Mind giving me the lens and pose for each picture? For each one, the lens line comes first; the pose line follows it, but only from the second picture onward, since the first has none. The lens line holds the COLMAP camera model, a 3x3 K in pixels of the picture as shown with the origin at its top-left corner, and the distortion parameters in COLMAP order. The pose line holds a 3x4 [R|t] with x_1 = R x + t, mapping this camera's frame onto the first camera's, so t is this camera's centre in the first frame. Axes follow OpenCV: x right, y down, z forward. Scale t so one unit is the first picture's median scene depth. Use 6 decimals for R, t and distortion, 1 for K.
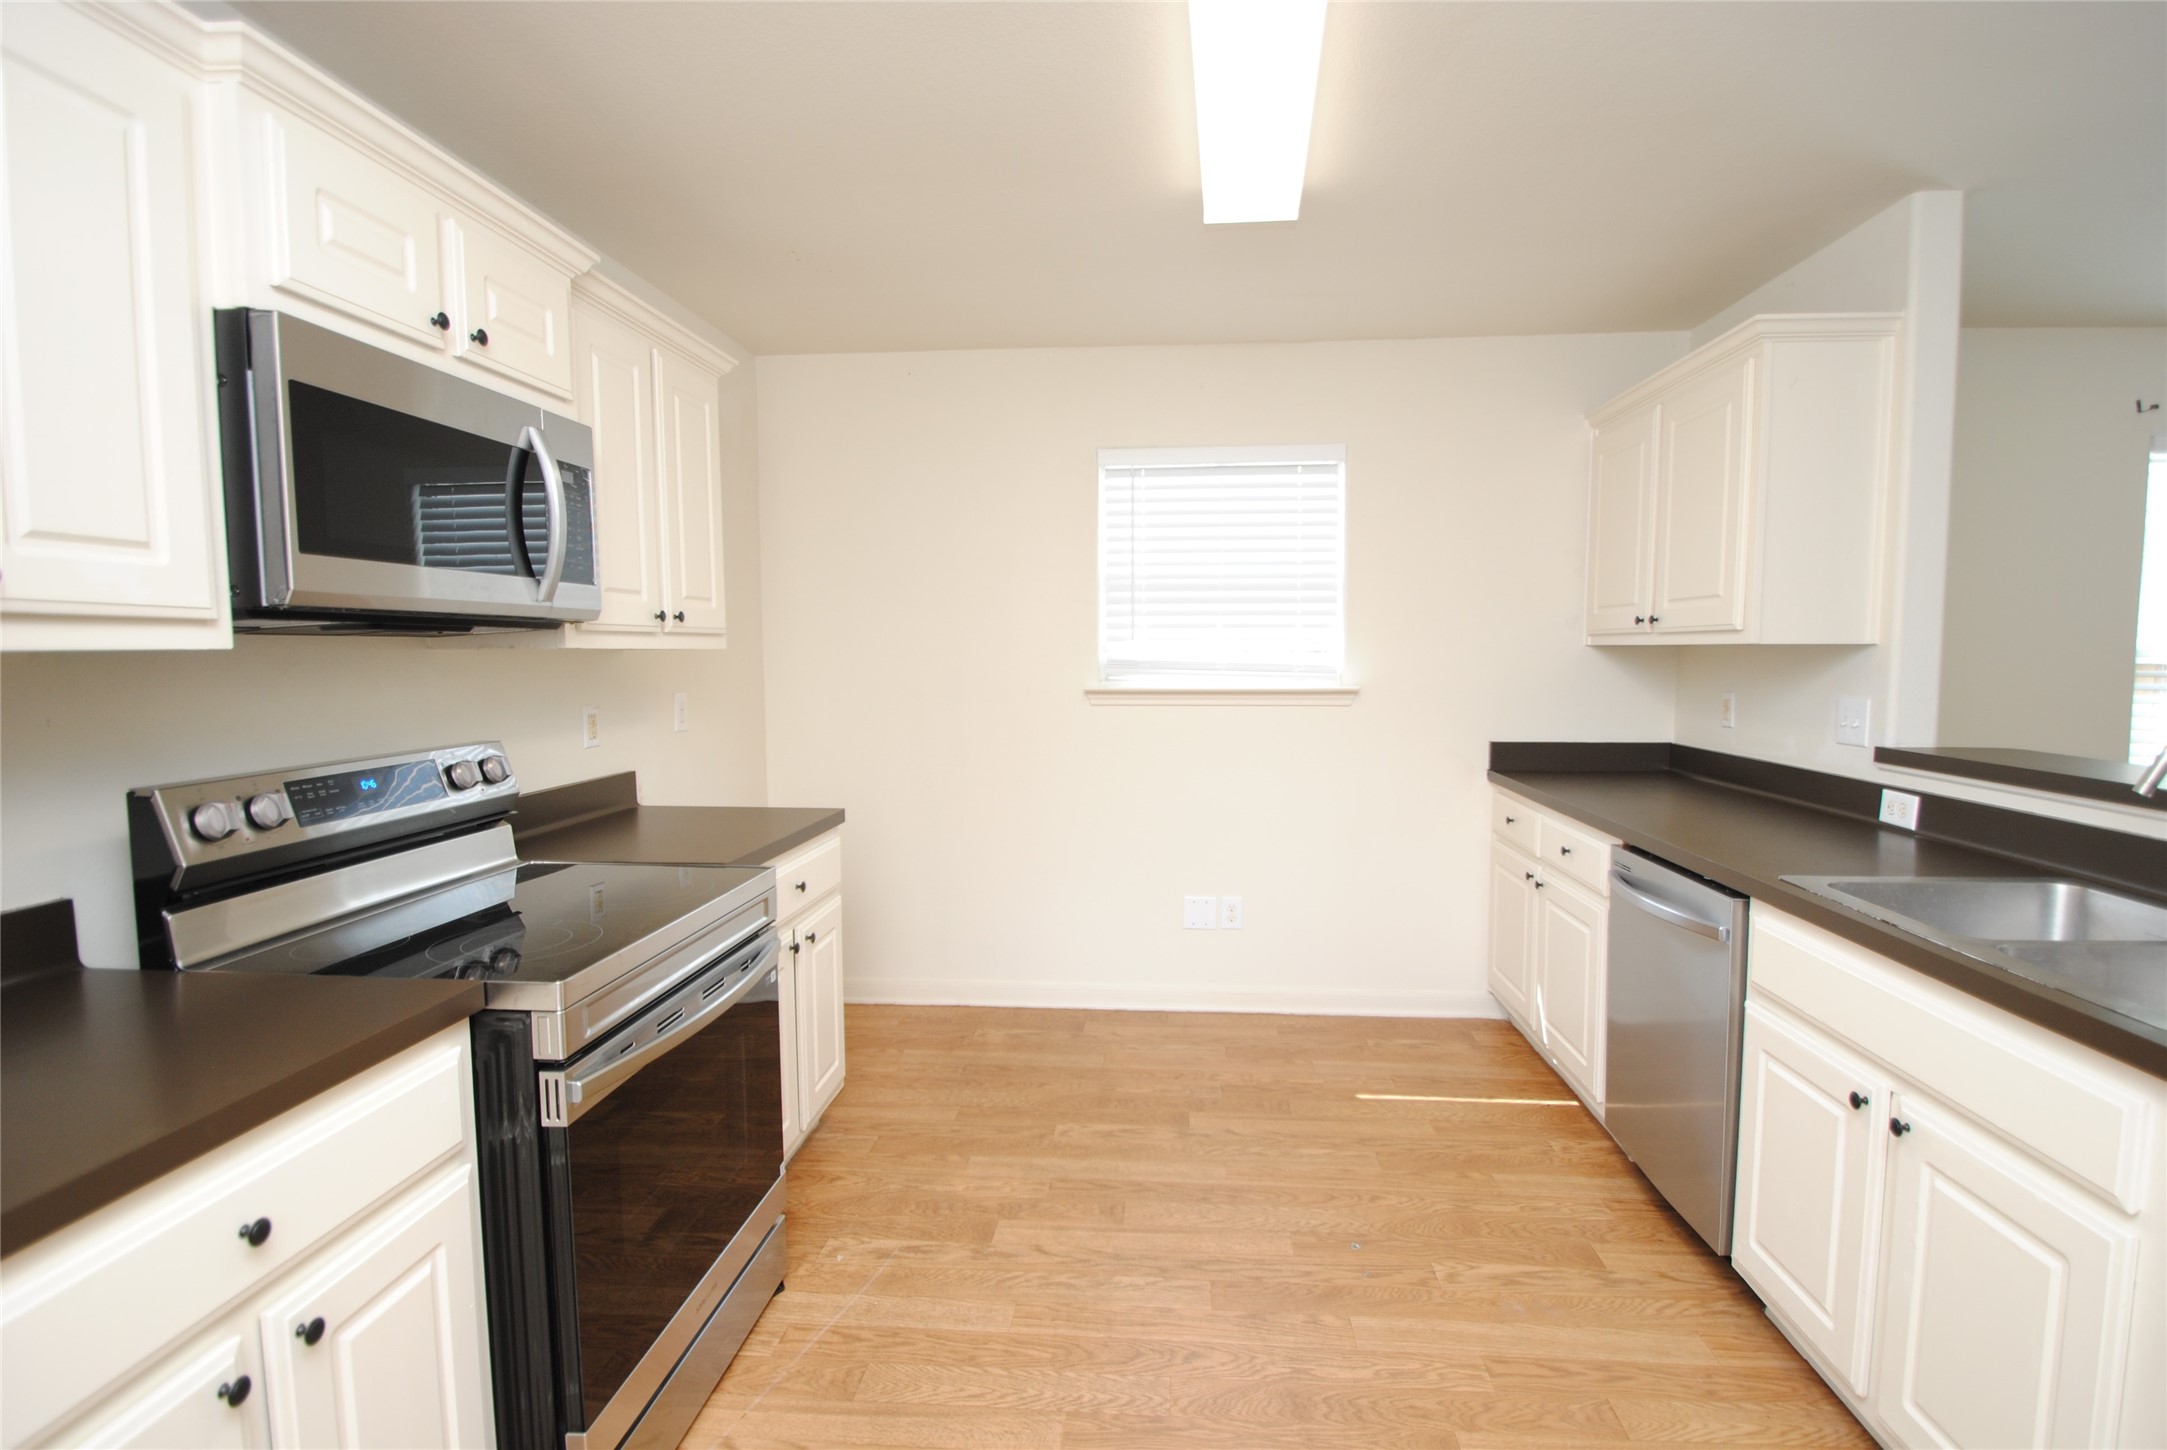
lens RADIAL K [[1027.4, 0, 1096.0], [0, 1027.4, 727.0], [0, 0, 1]] dist [-0.001698, -0.009729]
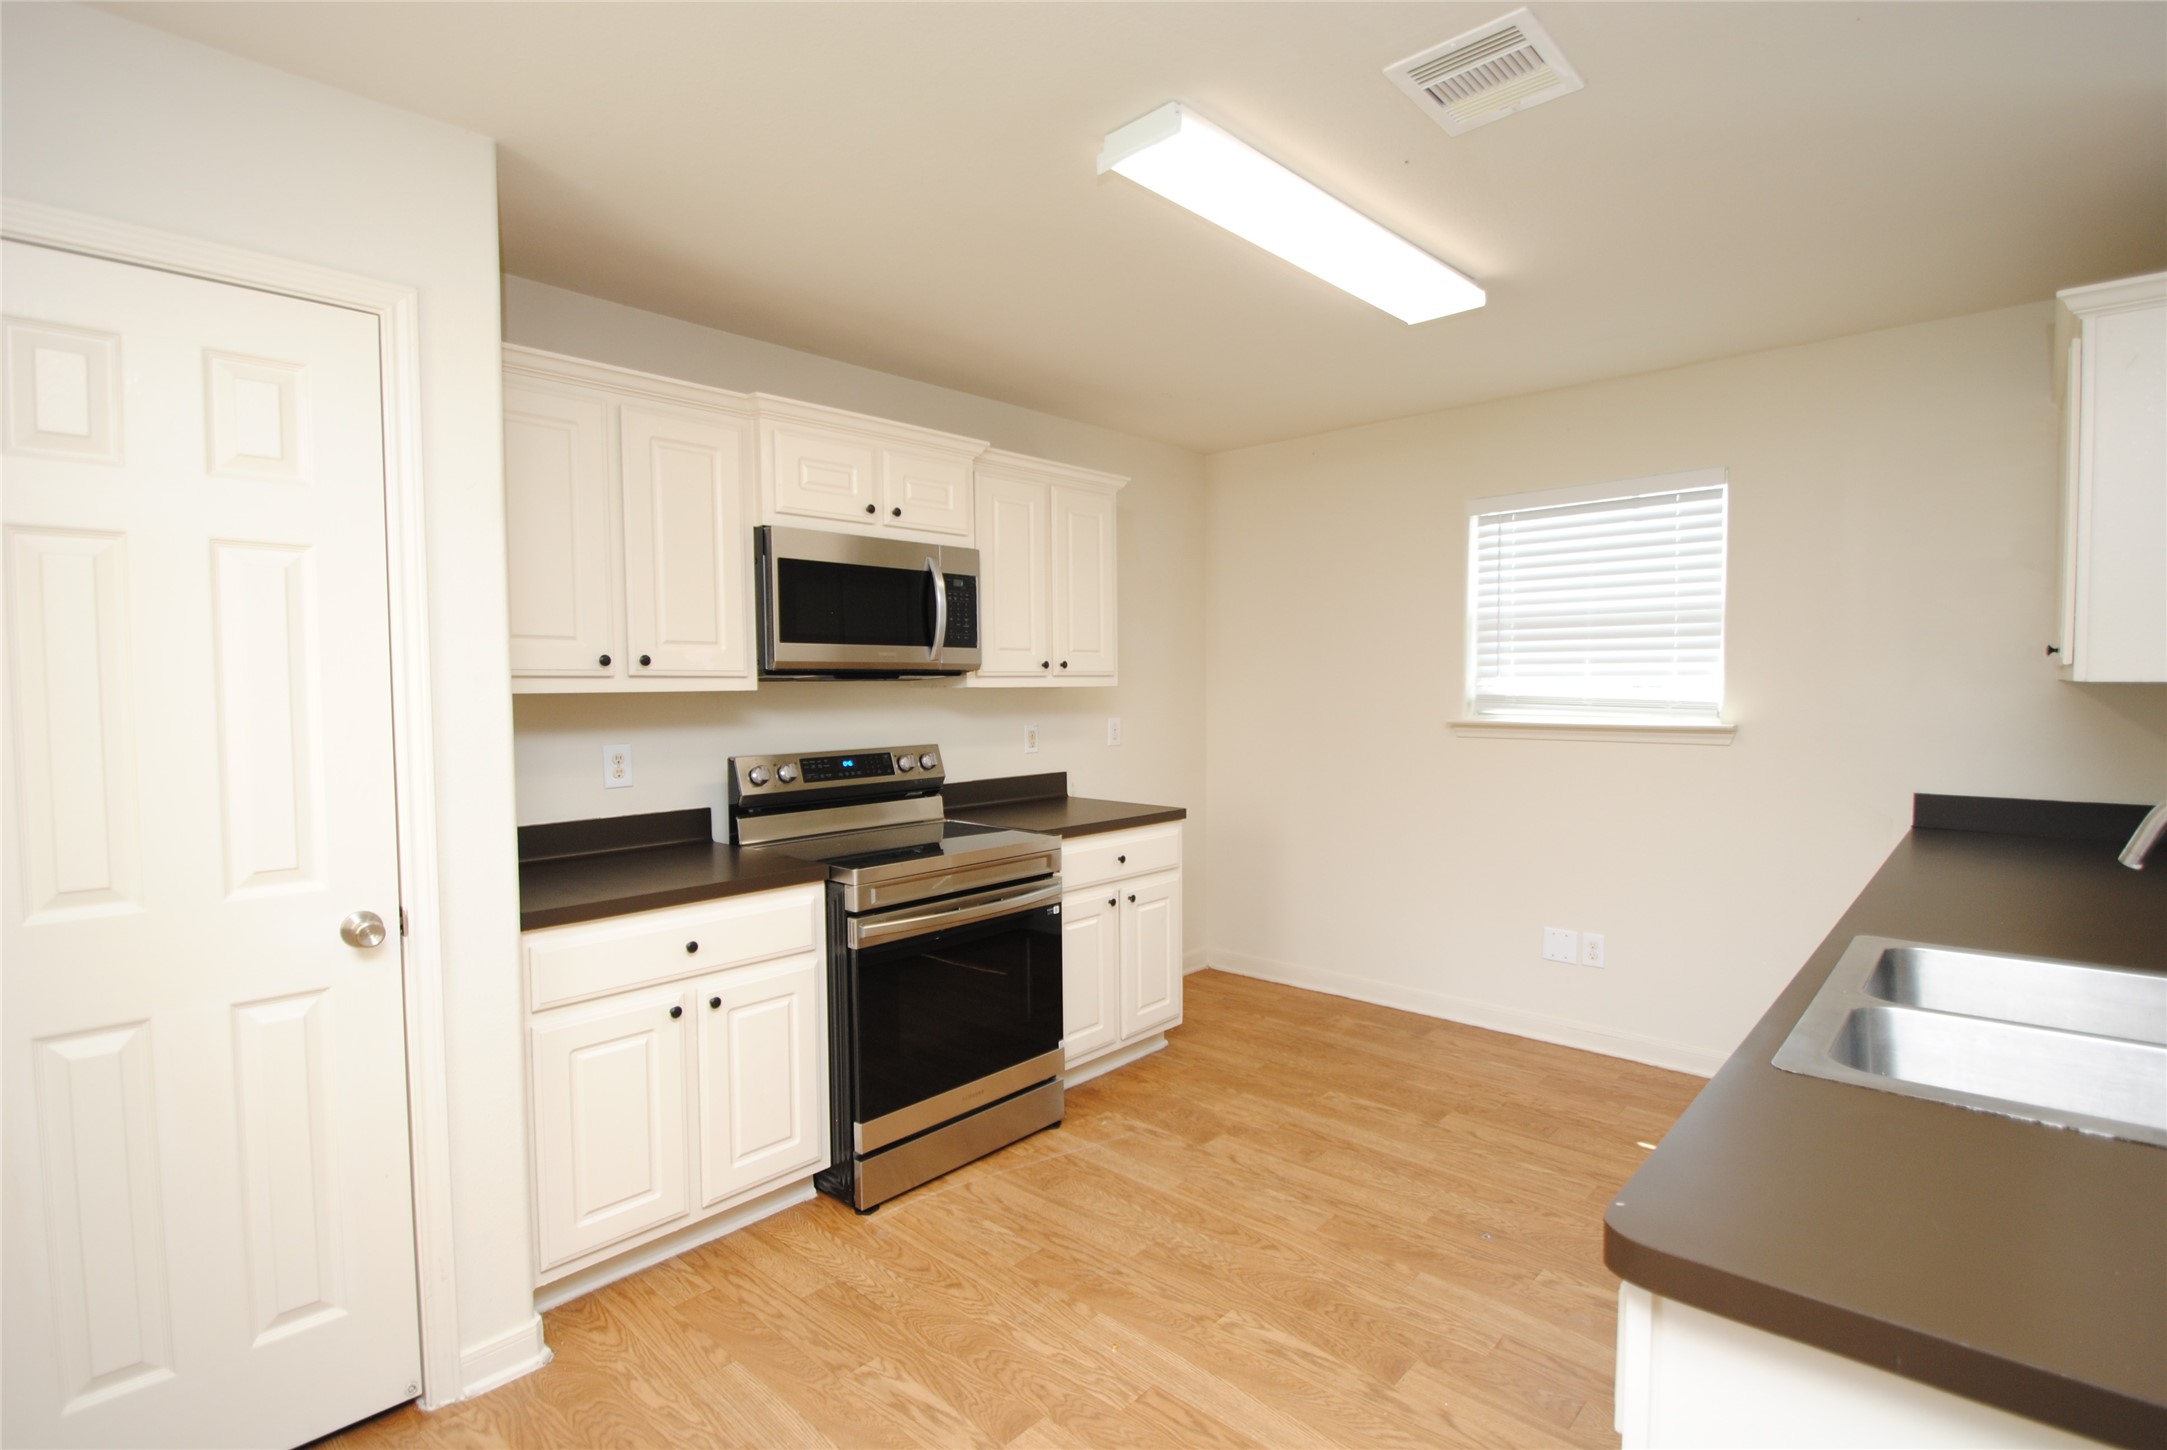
lens RADIAL K [[1027.4, 0, 1100.4], [0, 1027.4, 726.8], [0, 0, 1]] dist [-0.001698, -0.009729]
pose [[0.793080, 0.024412, -0.608628, 0.638374], [-0.041288, 0.999053, -0.013729, -0.002179], [0.607716, 0.036017, 0.793337, -0.145691]]
